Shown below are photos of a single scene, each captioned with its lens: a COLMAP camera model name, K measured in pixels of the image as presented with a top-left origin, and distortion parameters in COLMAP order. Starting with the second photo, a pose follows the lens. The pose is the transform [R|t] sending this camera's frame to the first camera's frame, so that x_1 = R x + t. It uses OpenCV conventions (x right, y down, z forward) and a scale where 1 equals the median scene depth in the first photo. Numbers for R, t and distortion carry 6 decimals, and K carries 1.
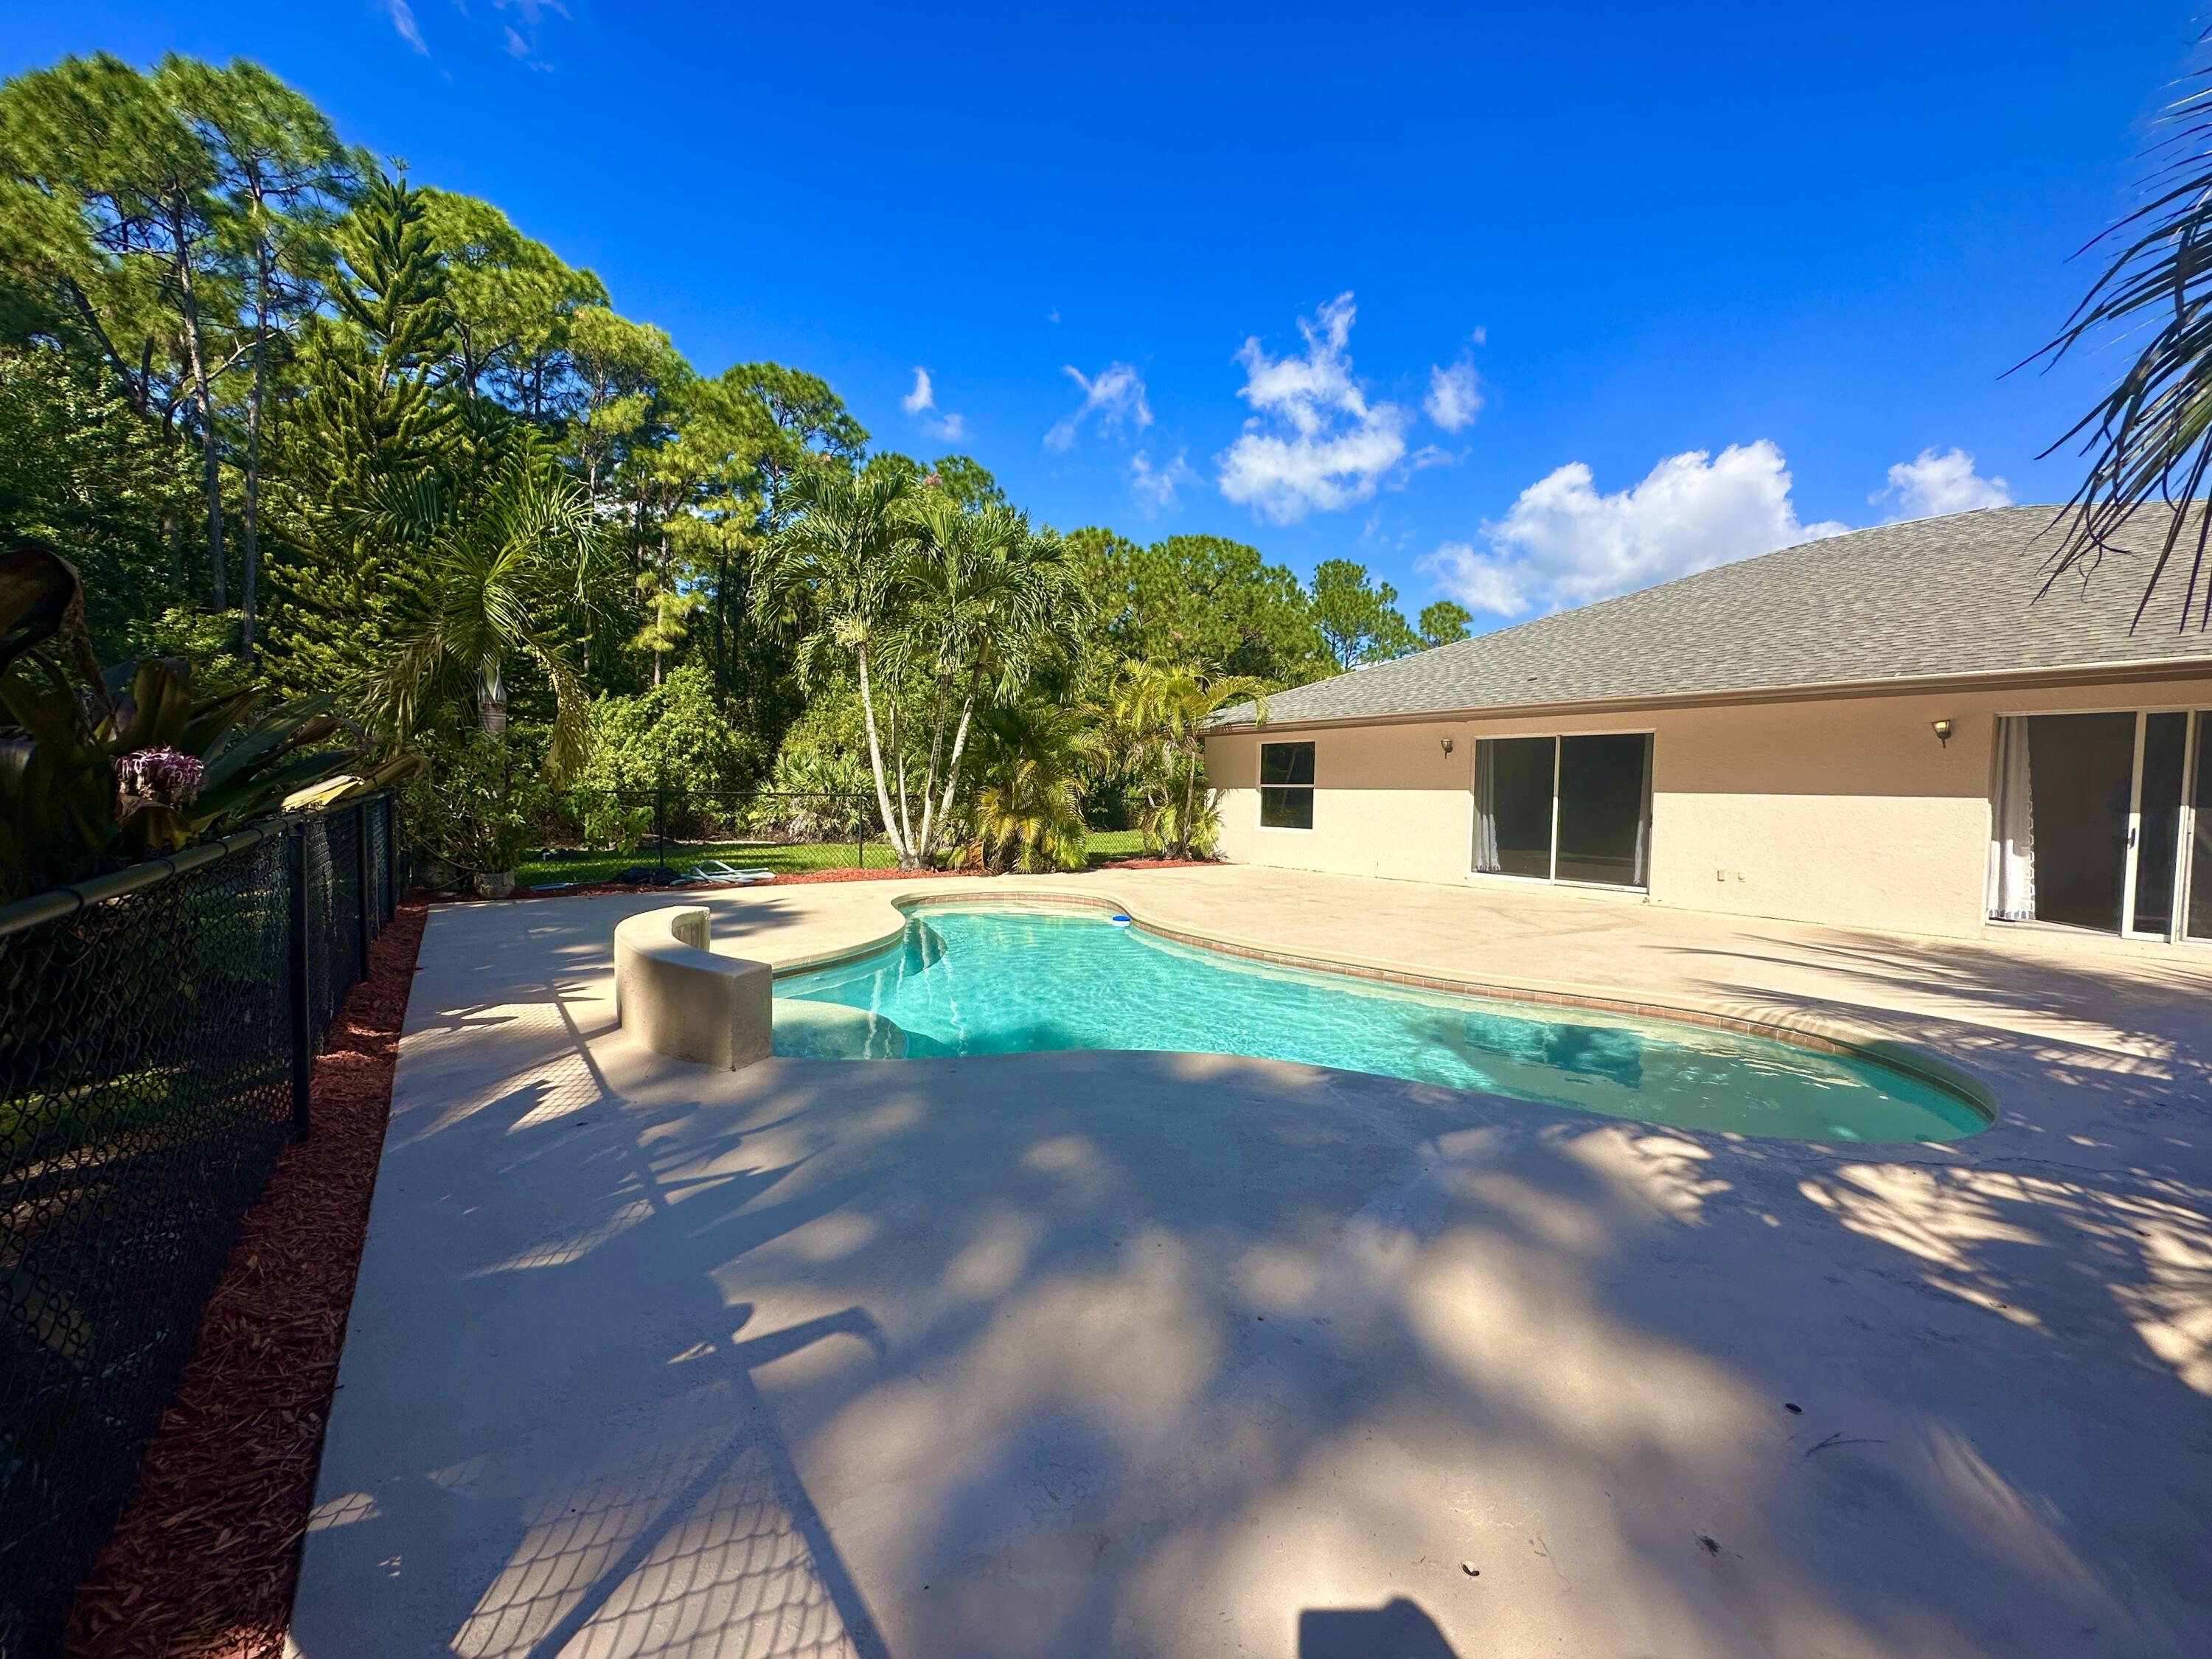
lens RADIAL K [[879.7, 0, 1106.5], [0, 879.7, 829.0], [0, 0, 1]] dist [-0.003867, 0.001079]
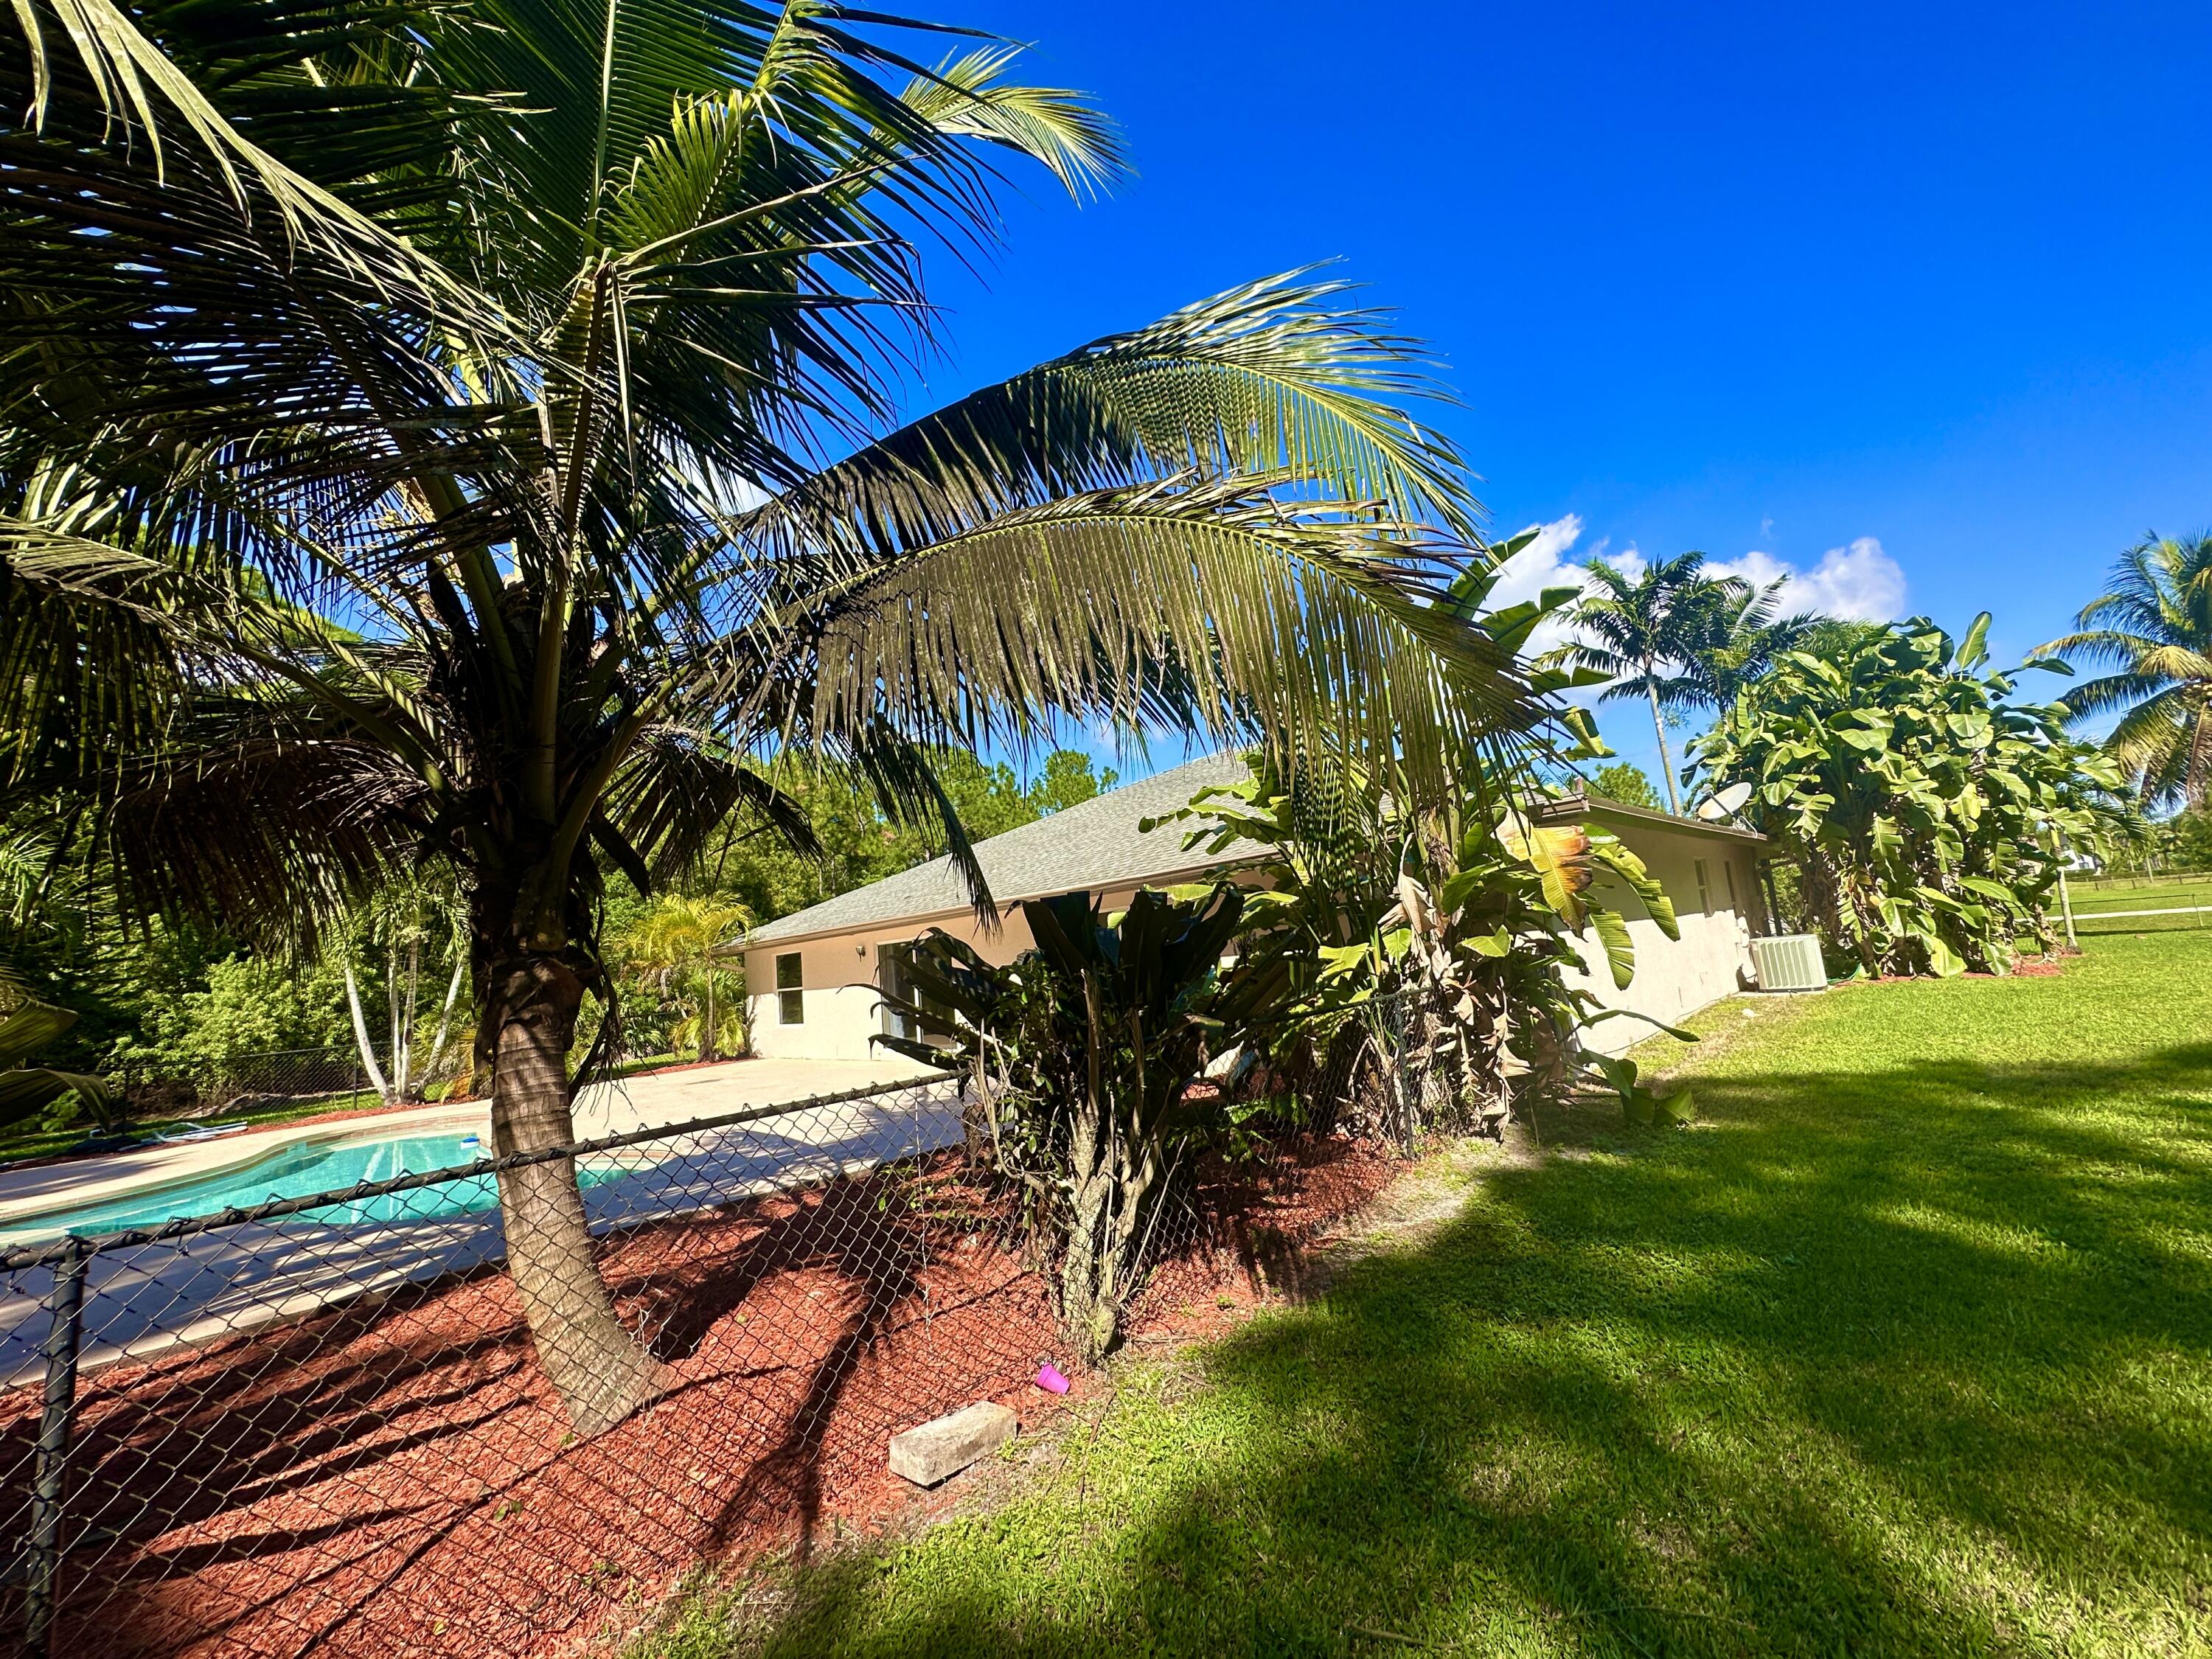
lens RADIAL K [[879.7, 0, 1106.8], [0, 879.7, 828.4], [0, 0, 1]] dist [-0.003867, 0.001079]
pose [[0.980965, -0.083080, 0.175512, 0.533087], [0.115063, 0.976777, -0.180740, 0.004759], [-0.156420, 0.197495, 0.967744, -0.356723]]
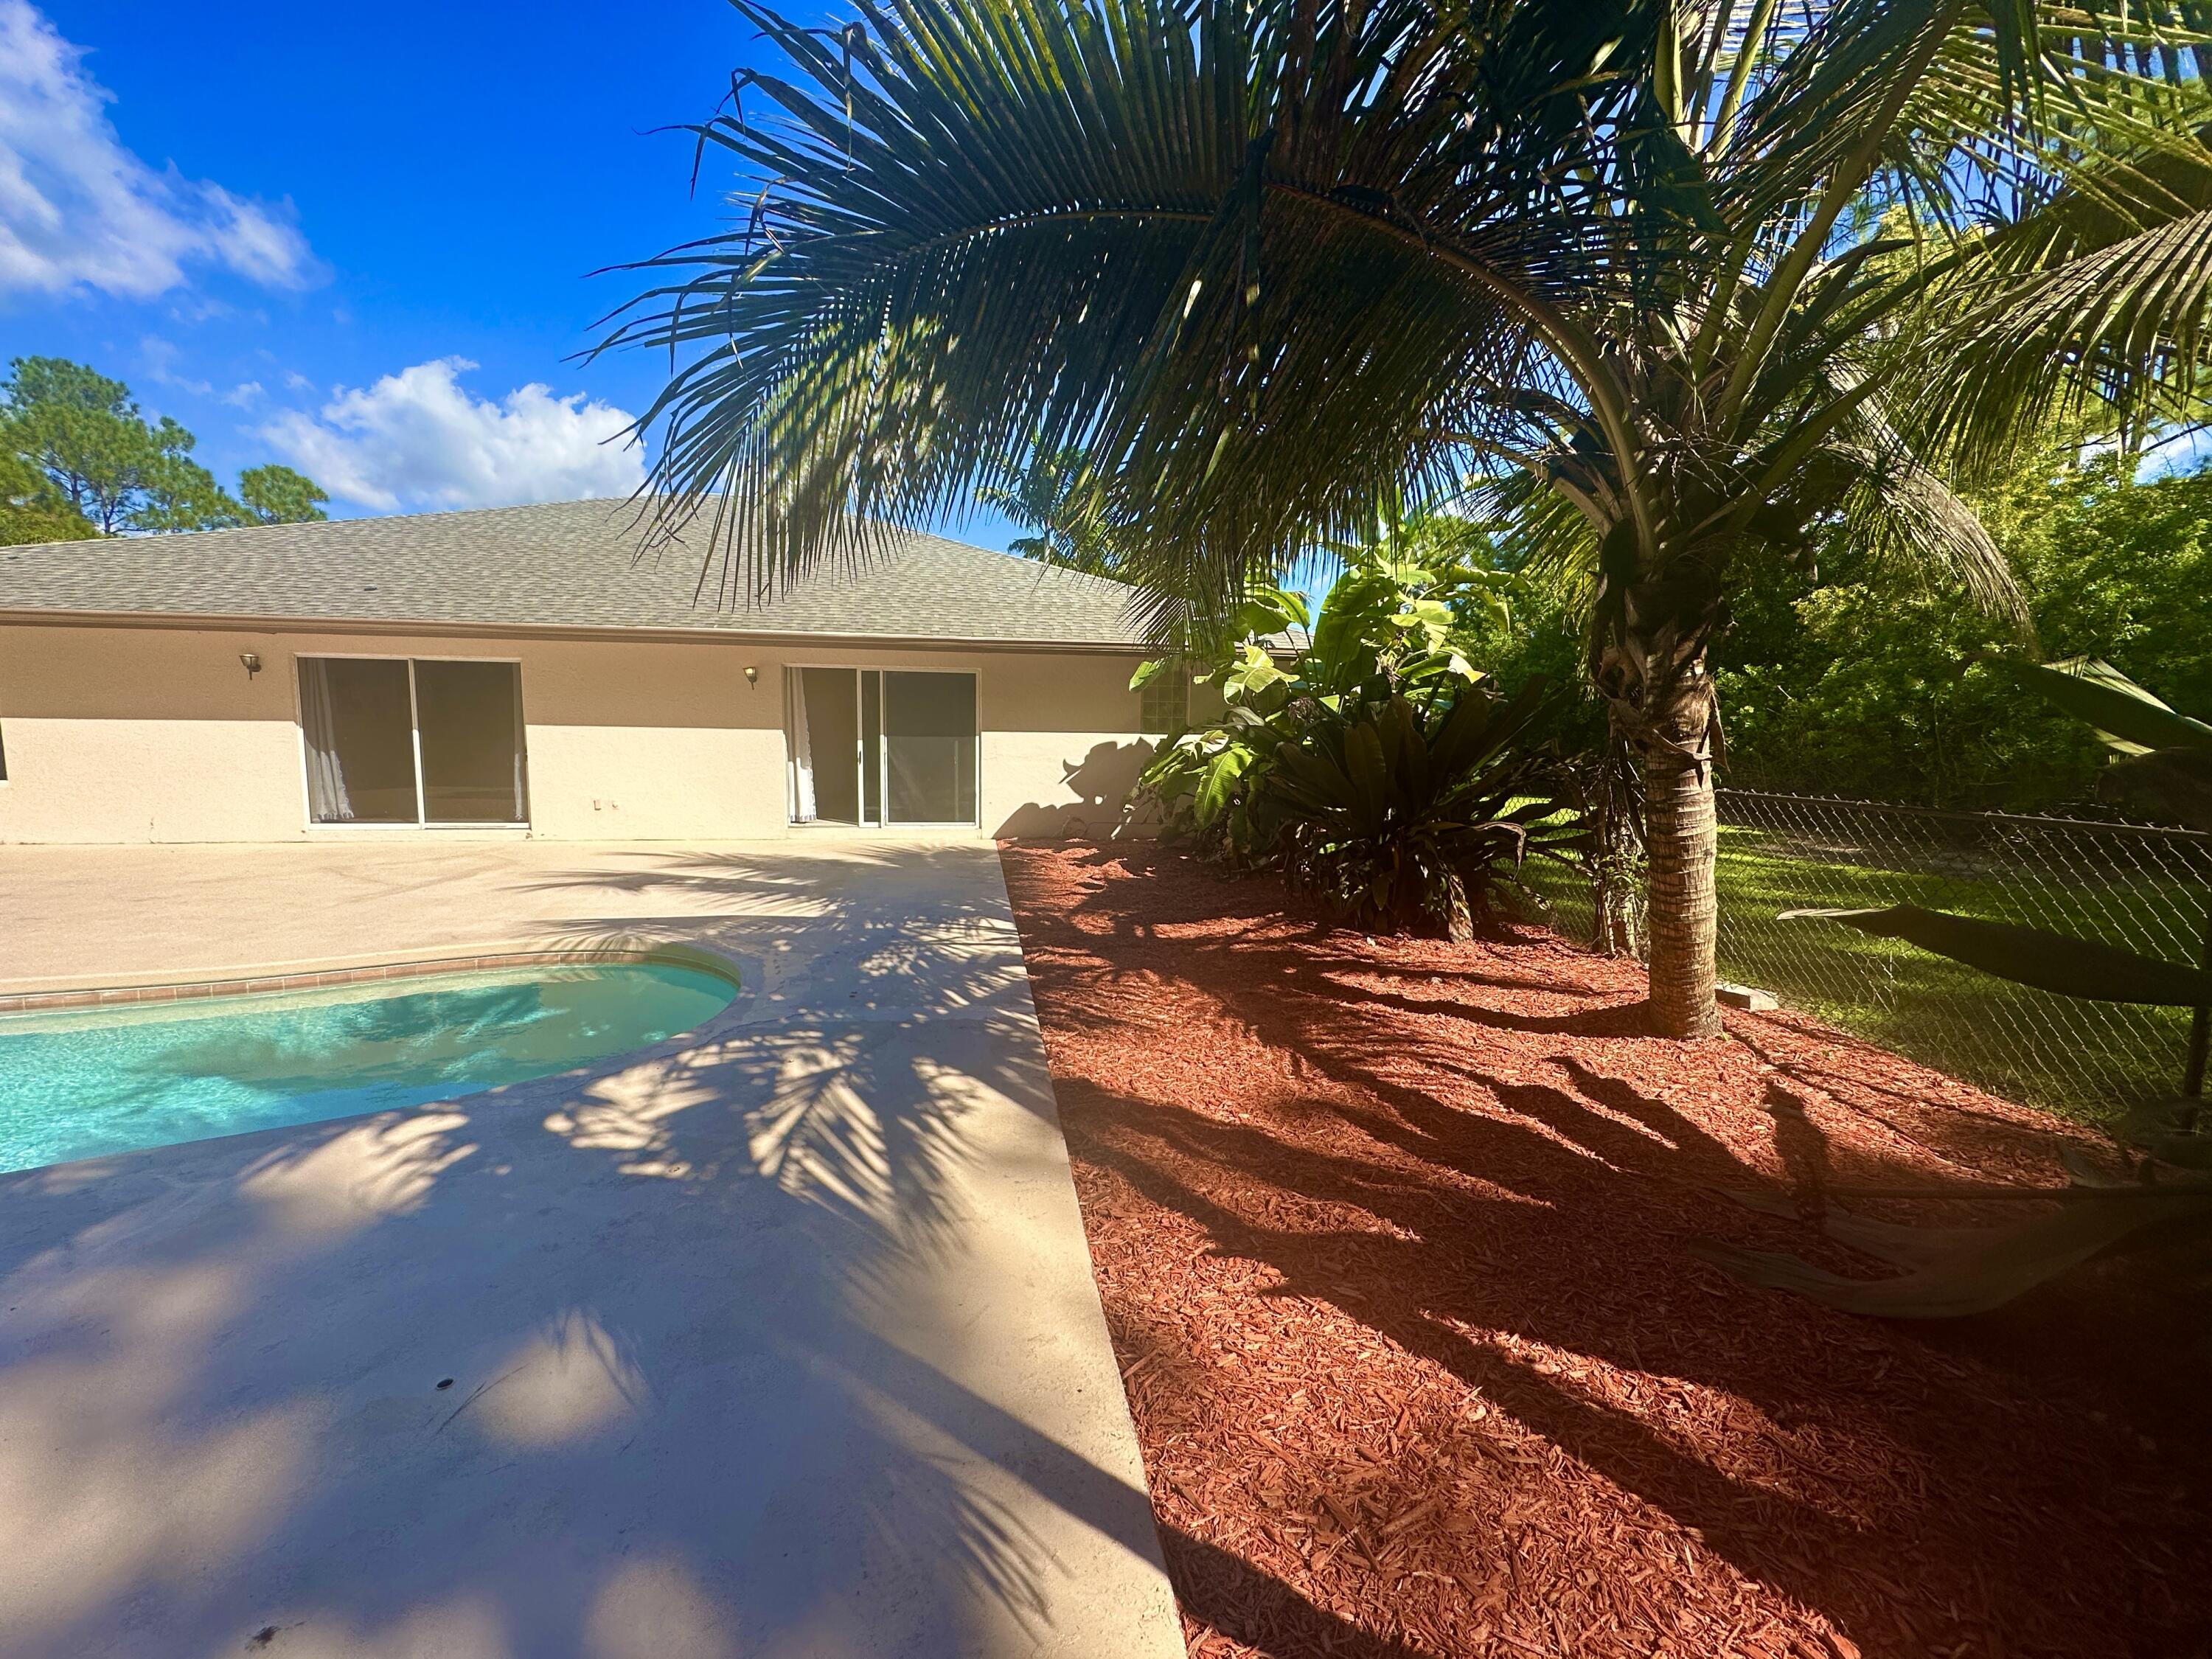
lens RADIAL K [[879.7, 0, 1108.4], [0, 879.7, 827.3], [0, 0, 1]] dist [-0.003867, 0.001079]
pose [[0.461971, -0.107451, 0.880362, 0.044216], [0.032266, 0.994013, 0.104391, -0.008092], [-0.886308, -0.019820, 0.462672, -0.020692]]
